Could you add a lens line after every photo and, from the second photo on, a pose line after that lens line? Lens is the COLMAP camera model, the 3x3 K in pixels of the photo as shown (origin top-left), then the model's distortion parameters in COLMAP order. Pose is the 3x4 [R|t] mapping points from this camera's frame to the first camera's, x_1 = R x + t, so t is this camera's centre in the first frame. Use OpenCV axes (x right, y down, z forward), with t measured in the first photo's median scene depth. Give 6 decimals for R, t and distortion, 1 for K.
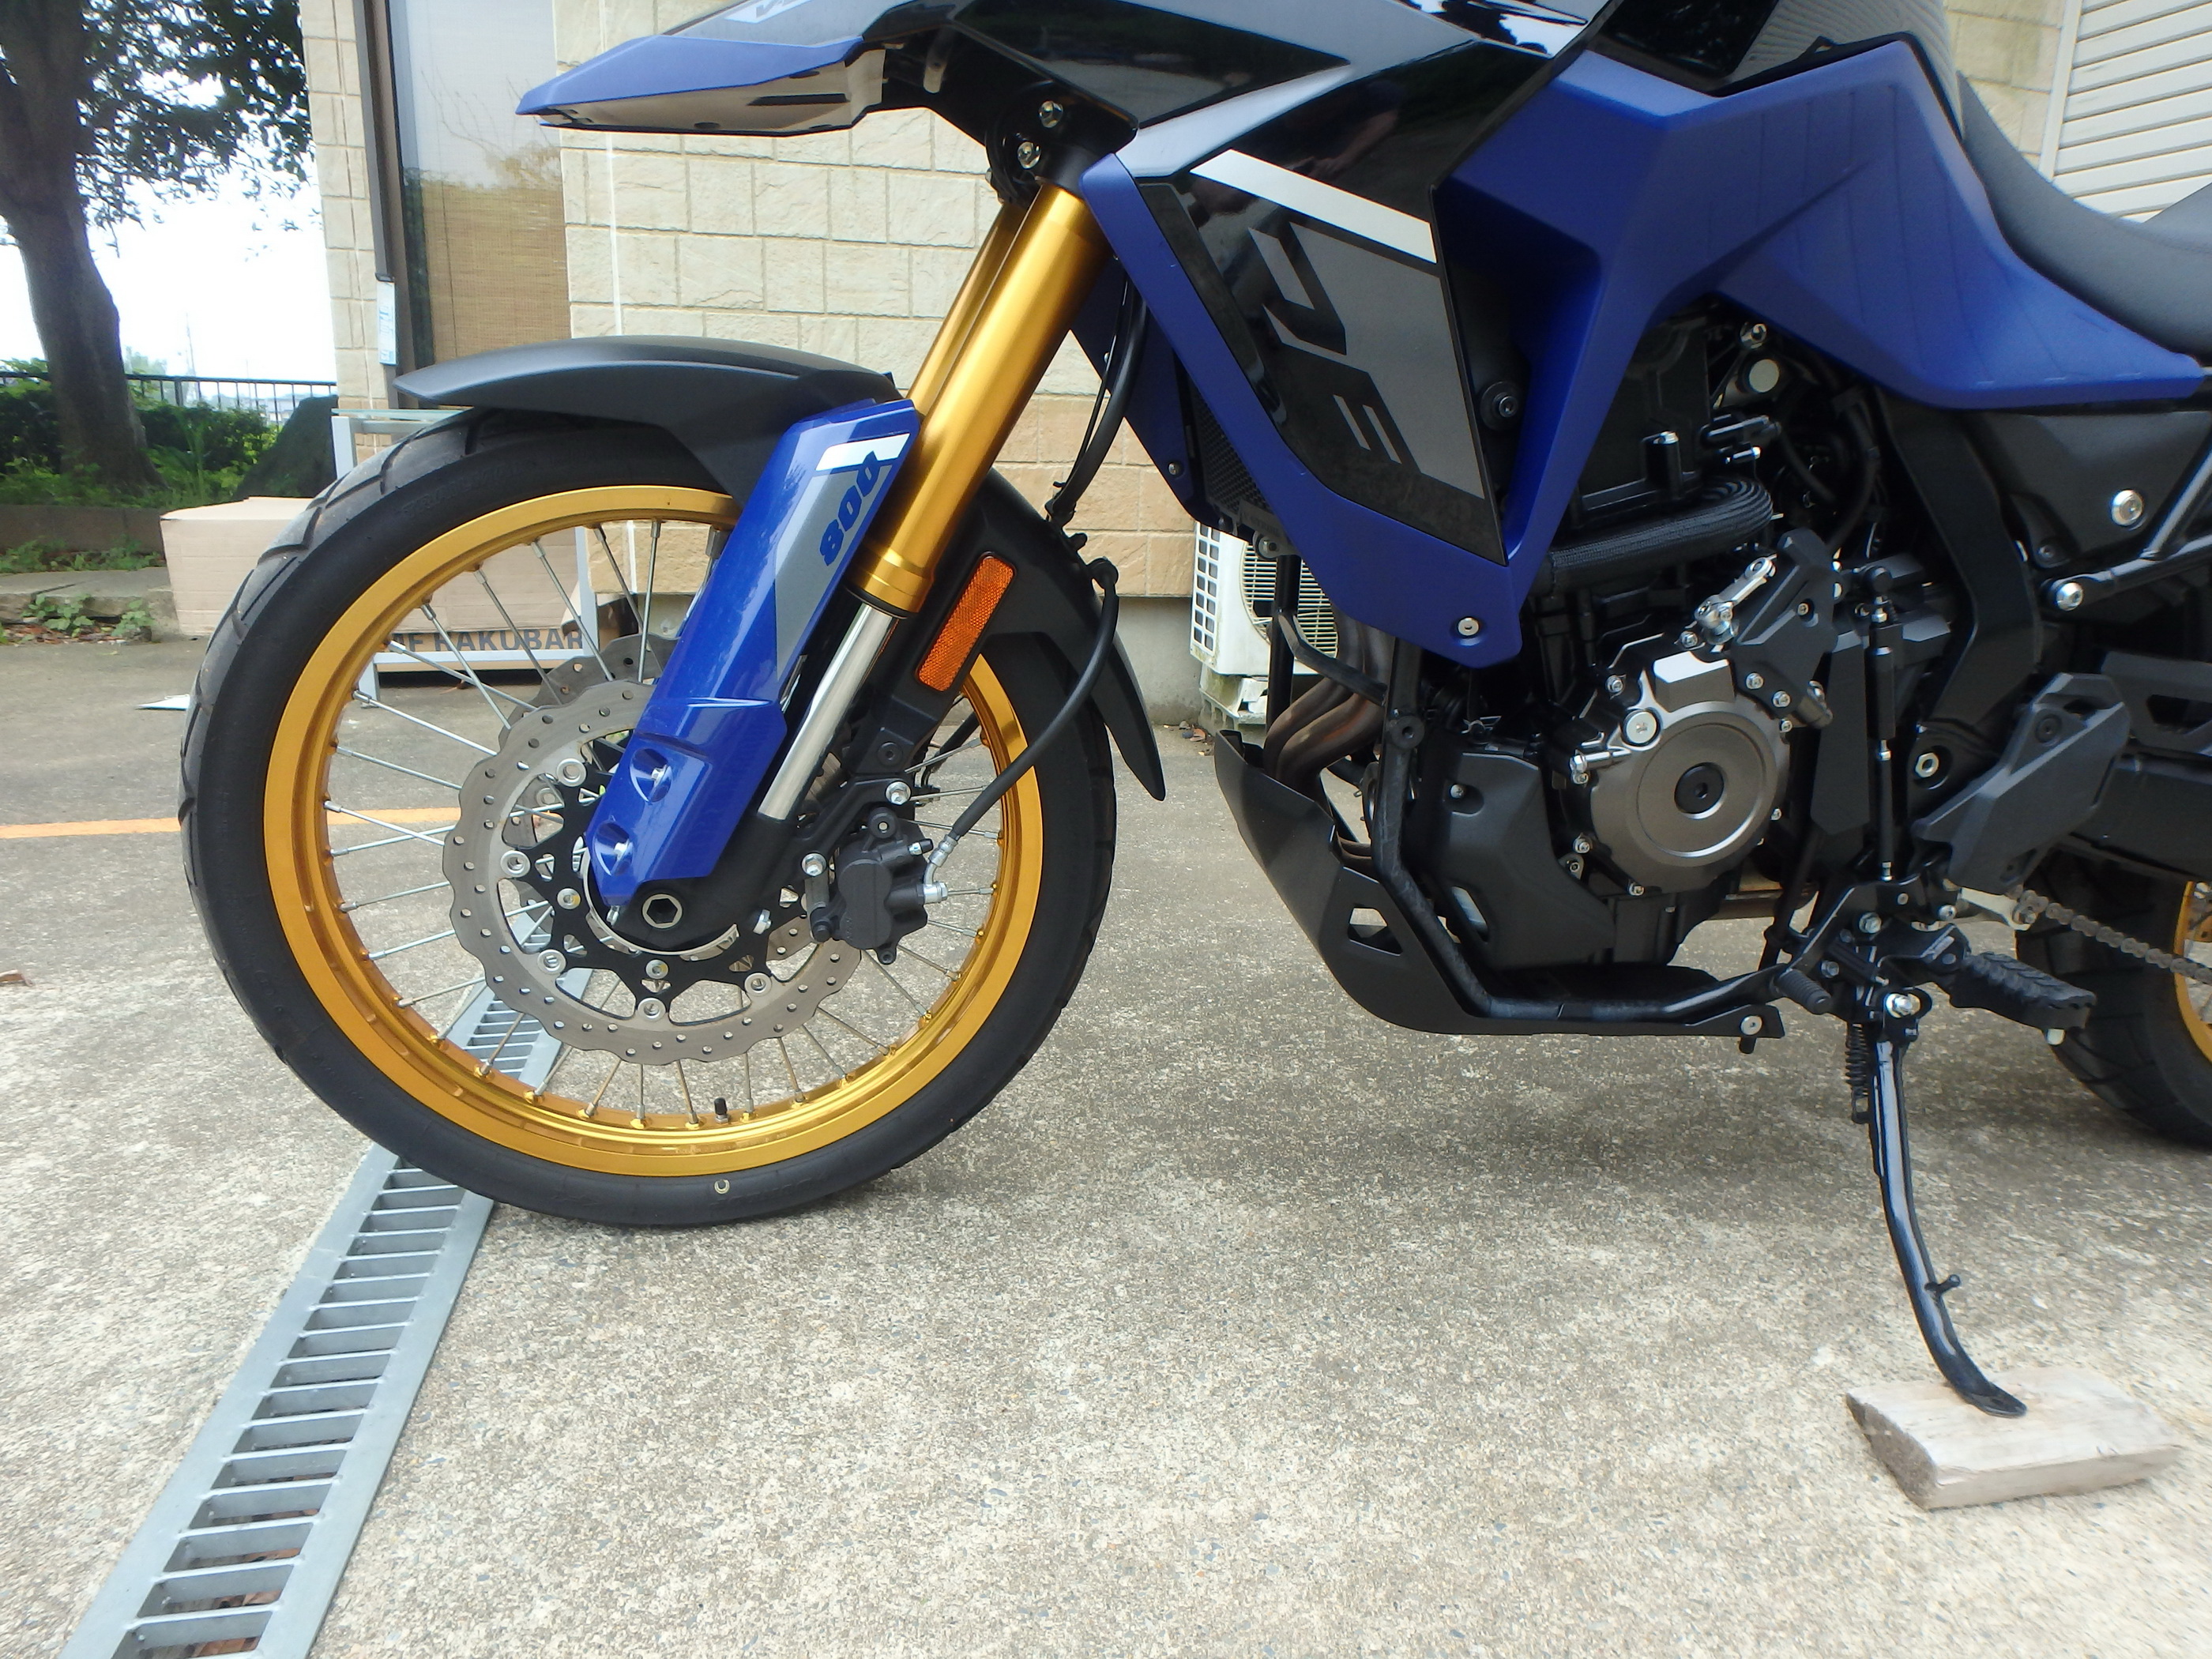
lens RADIAL K [[1373.2, 0, 1112.1], [0, 1373.2, 805.6], [0, 0, 1]] dist [-0.033887, 0.005525]
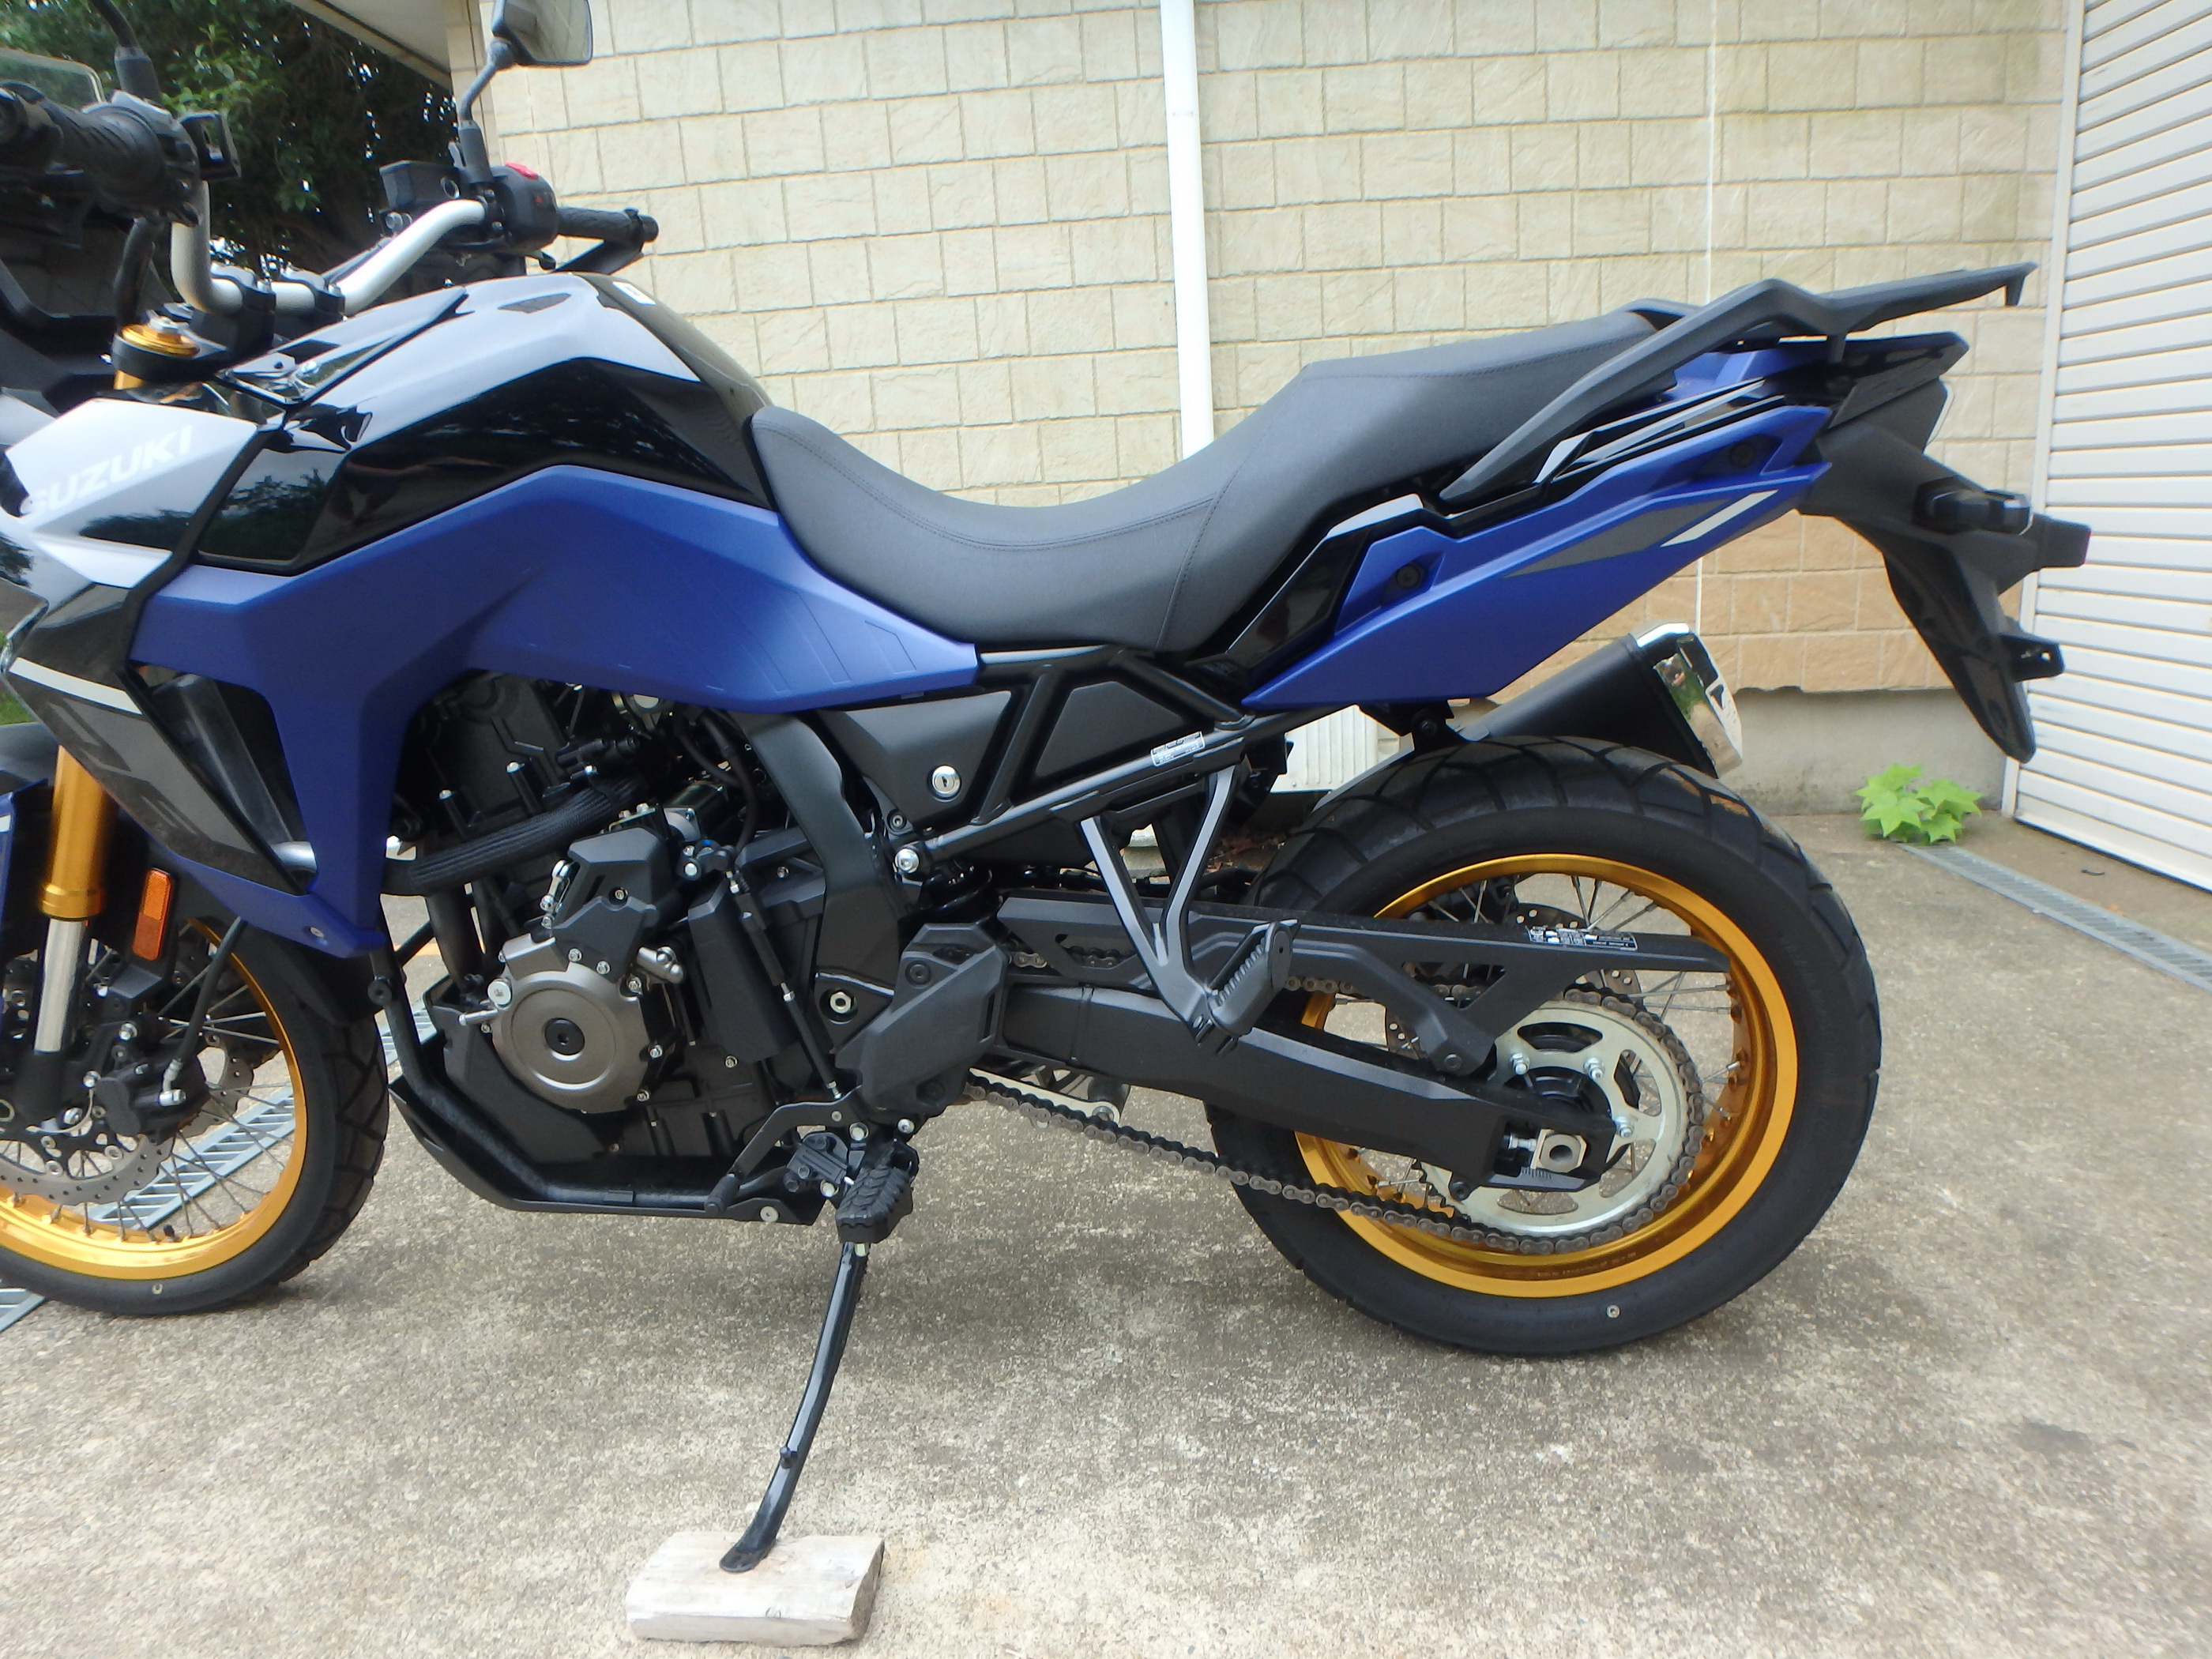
lens RADIAL K [[1379.5, 0, 1106.0], [0, 1379.5, 829.5], [0, 0, 1]] dist [-0.010819, -0.000047]
pose [[0.952971, -0.035005, -0.301033, 1.208437], [0.030122, 0.999329, -0.020847, -0.150758], [0.301560, 0.010798, 0.953386, -0.064553]]
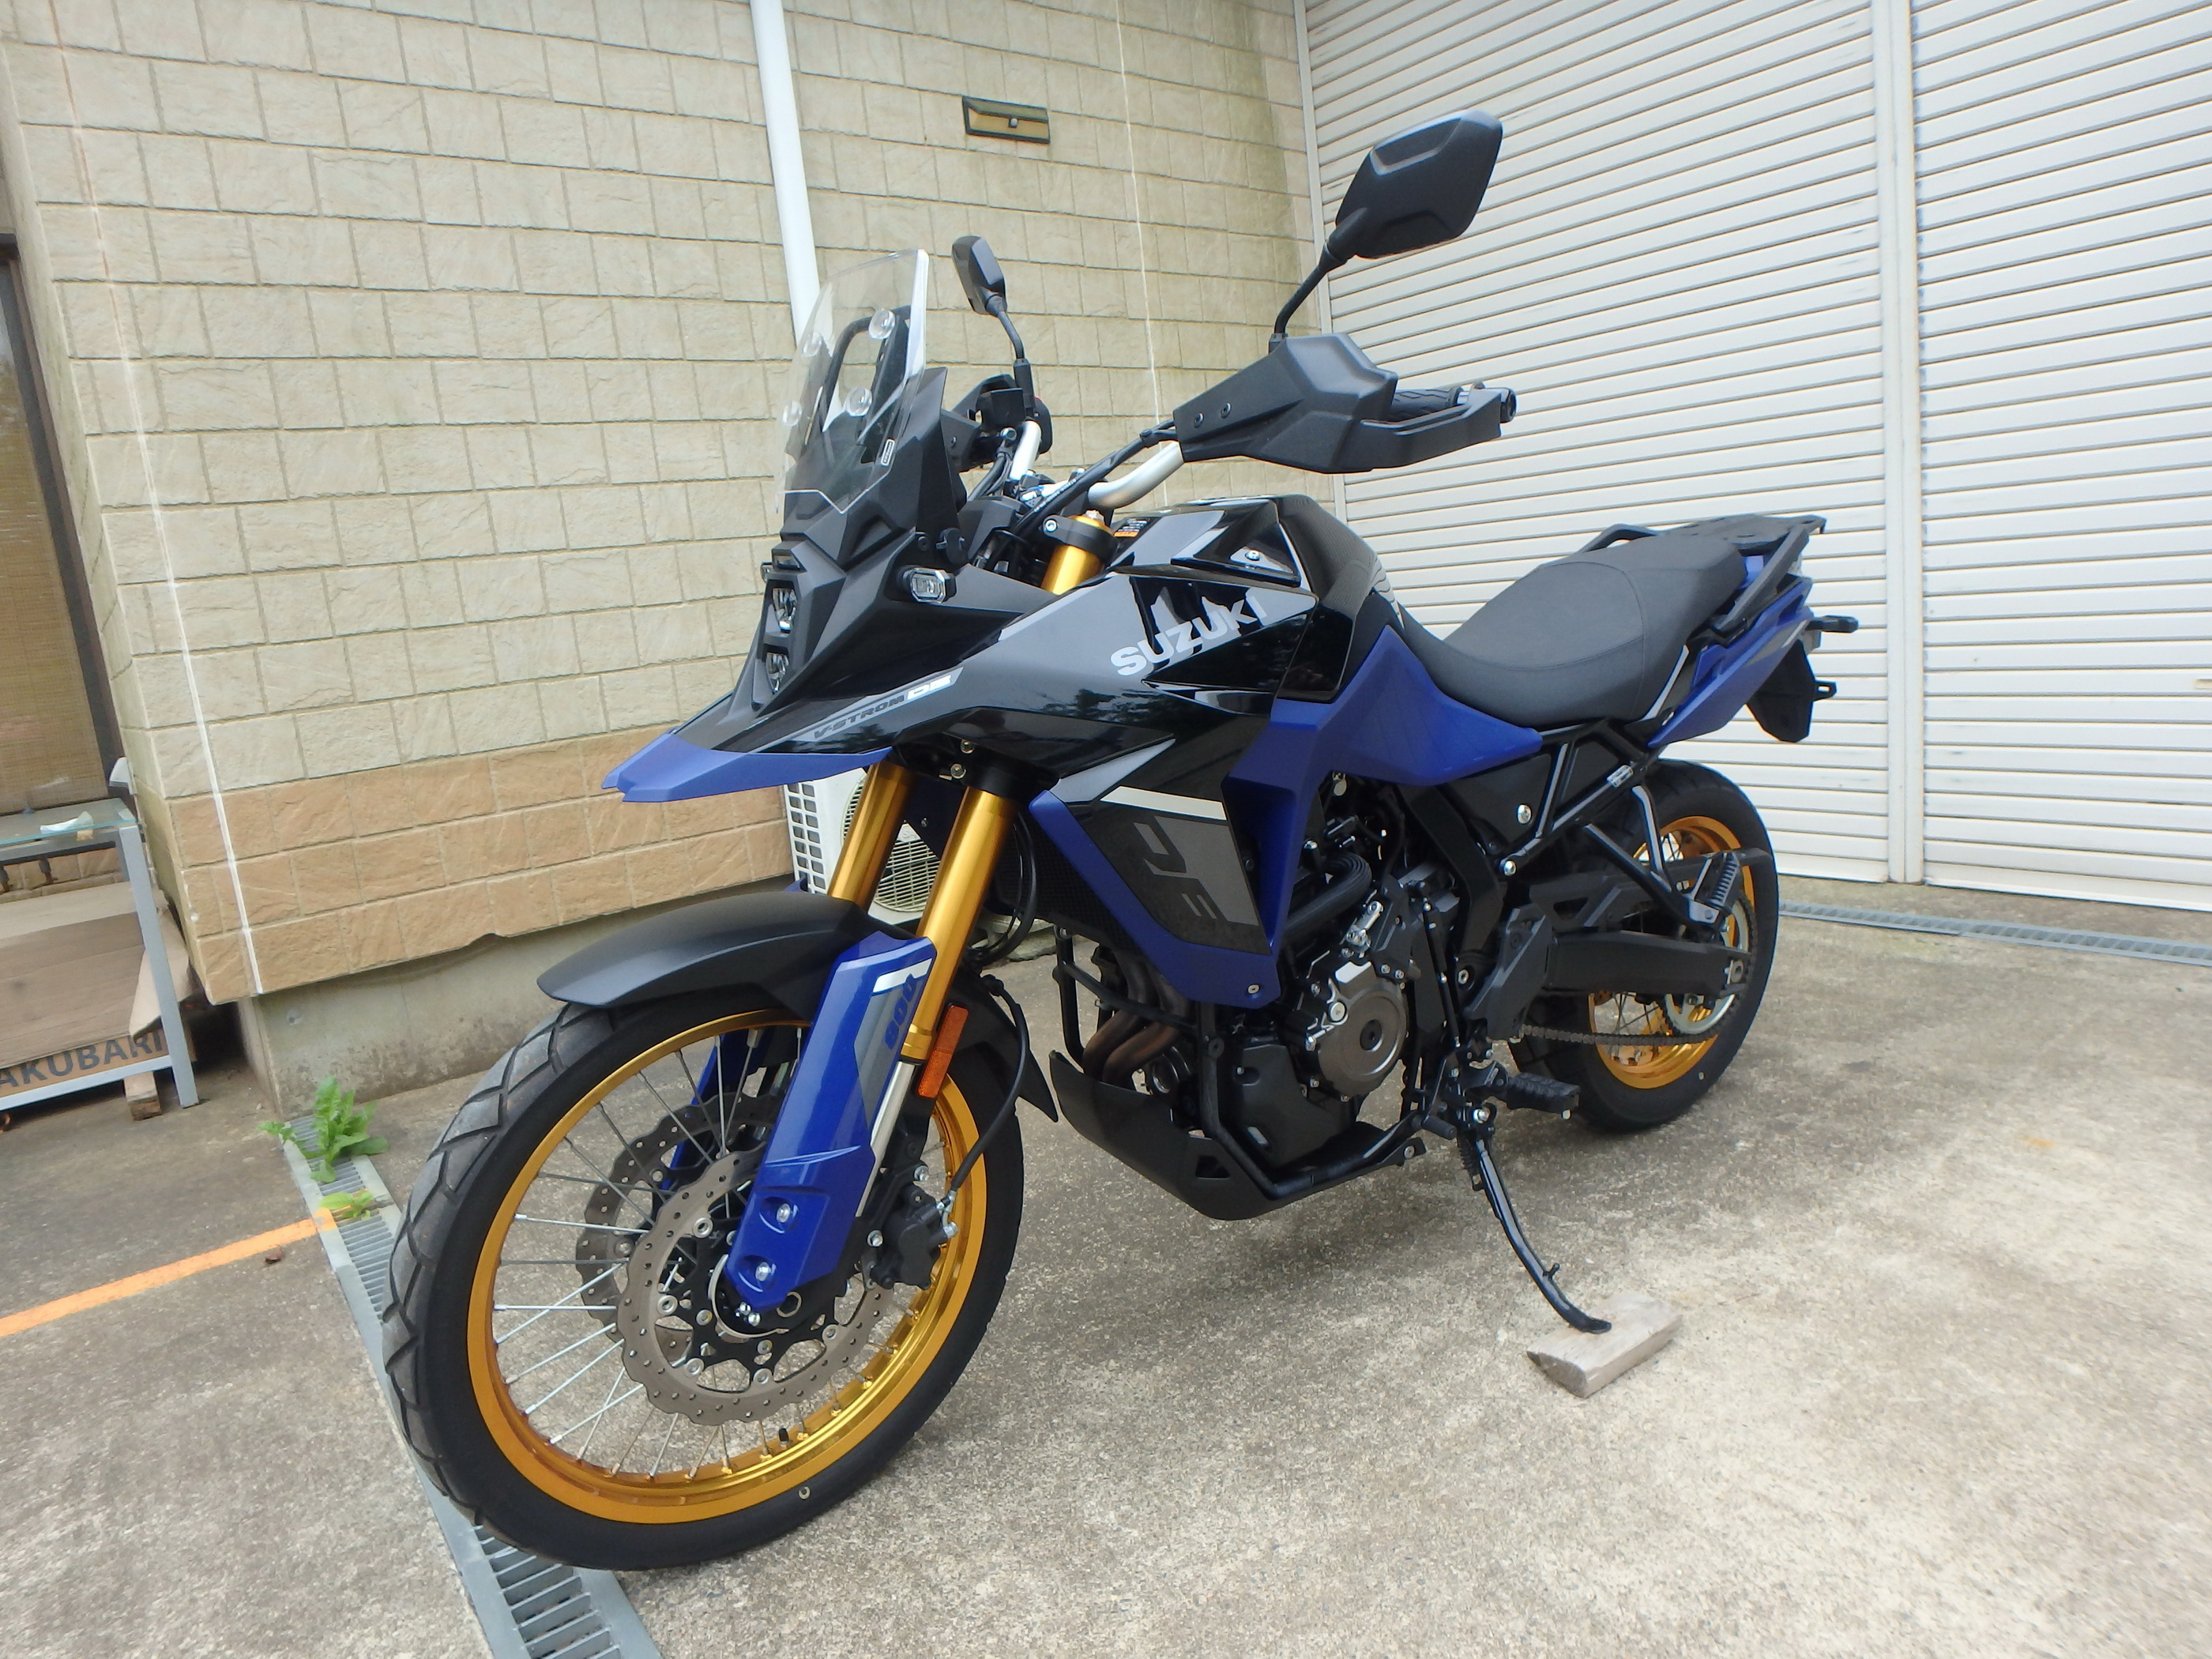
lens RADIAL K [[1364.0, 0, 1112.9], [0, 1364.0, 818.0], [0, 0, 1]] dist [-0.043364, 0.012580]
pose [[0.897753, -0.195872, 0.394555, -0.449123], [0.234229, 0.970843, -0.050991, -0.247055], [-0.373064, 0.138193, 0.917456, -0.453399]]
